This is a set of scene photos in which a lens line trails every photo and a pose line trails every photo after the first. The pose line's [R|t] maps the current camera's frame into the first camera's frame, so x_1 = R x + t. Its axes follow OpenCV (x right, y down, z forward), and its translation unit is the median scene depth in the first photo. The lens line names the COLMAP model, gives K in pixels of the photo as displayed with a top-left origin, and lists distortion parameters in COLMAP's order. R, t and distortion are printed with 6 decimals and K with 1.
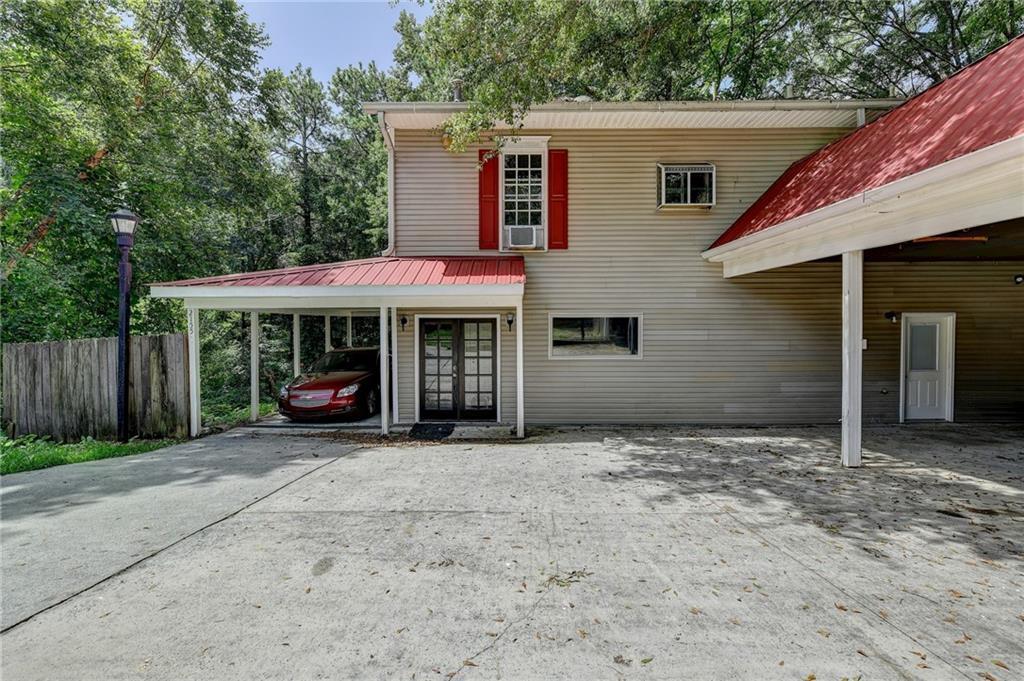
lens RADIAL K [[409.9, 0, 515.0], [0, 409.9, 330.6], [0, 0, 1]] dist [-0.005120, 0.000319]
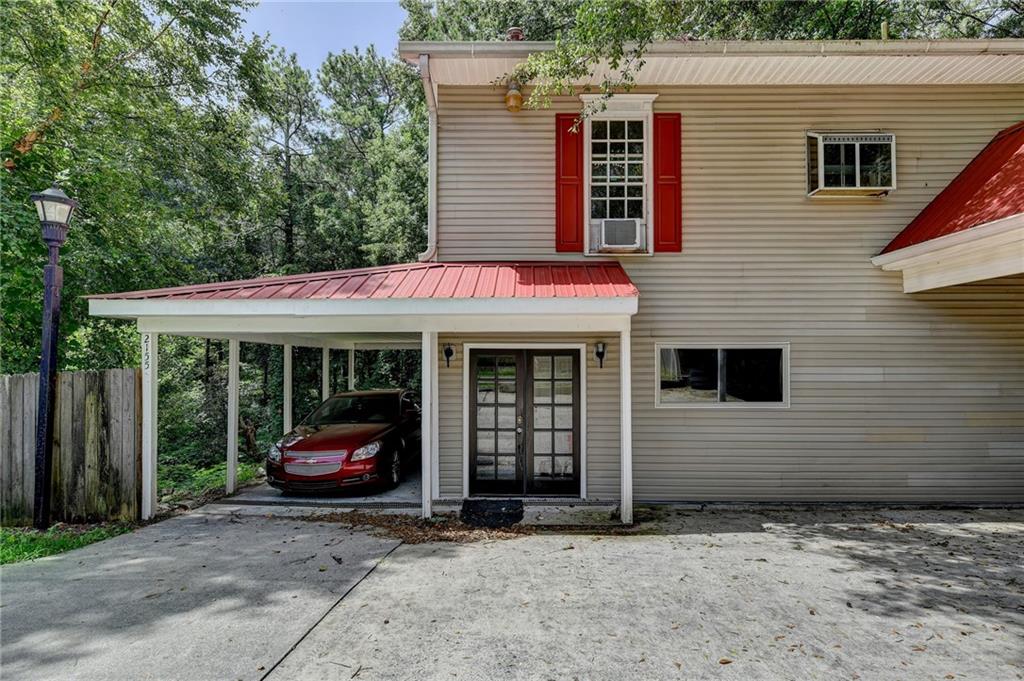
lens RADIAL K [[473.1, 0, 517.1], [0, 473.1, 356.6], [0, 0, 1]] dist [-0.003468, -0.000381]
pose [[0.999992, 0.003837, -0.000892, -0.153901], [-0.003862, 0.999508, -0.031113, 0.008265], [0.000772, 0.031116, 0.999515, 0.188730]]
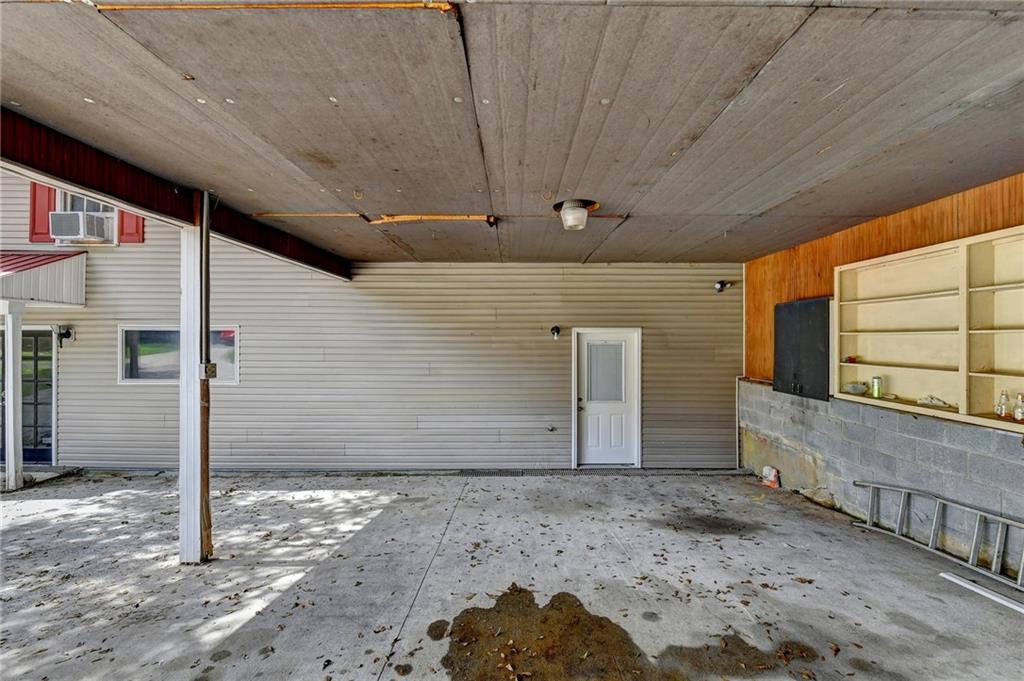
lens RADIAL K [[409.9, 0, 503.2], [0, 409.9, 337.8], [0, 0, 1]] dist [-0.005120, 0.000319]
pose [[0.999826, 0.007223, 0.017176, 0.799309], [-0.006914, 0.999814, -0.018020, -0.008790], [-0.017303, 0.017899, 0.999690, 0.215698]]
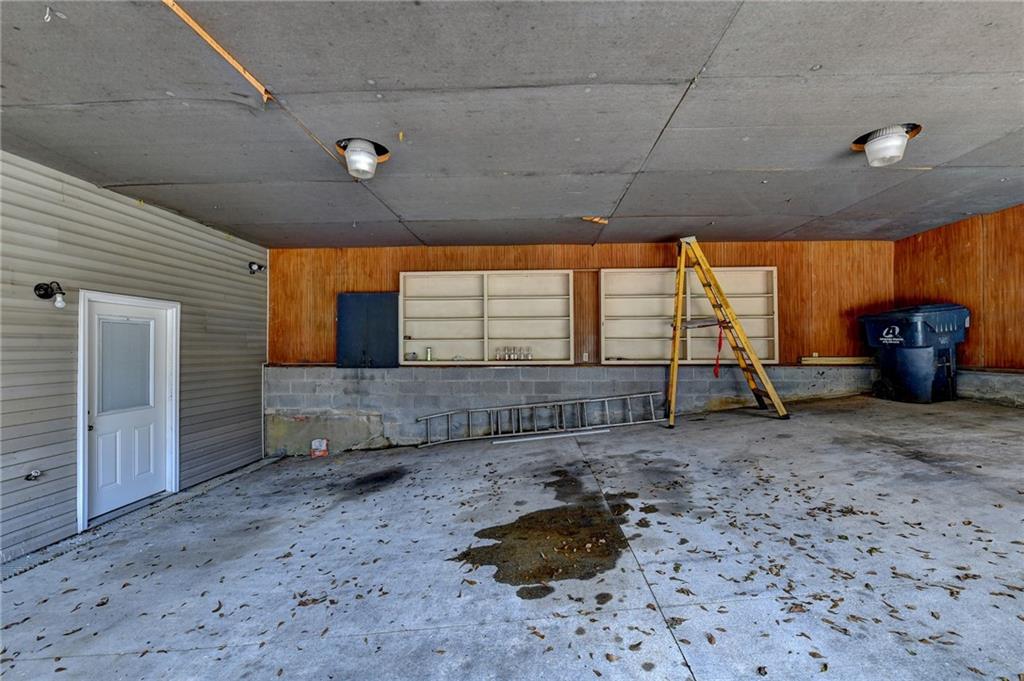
lens RADIAL K [[409.9, 0, 520.5], [0, 409.9, 346.0], [0, 0, 1]] dist [-0.005120, 0.000319]
pose [[0.024561, 0.009969, 0.999649, 0.504310], [0.017060, 0.999800, -0.010390, 0.032244], [-0.999553, 0.017309, 0.024386, 0.495894]]
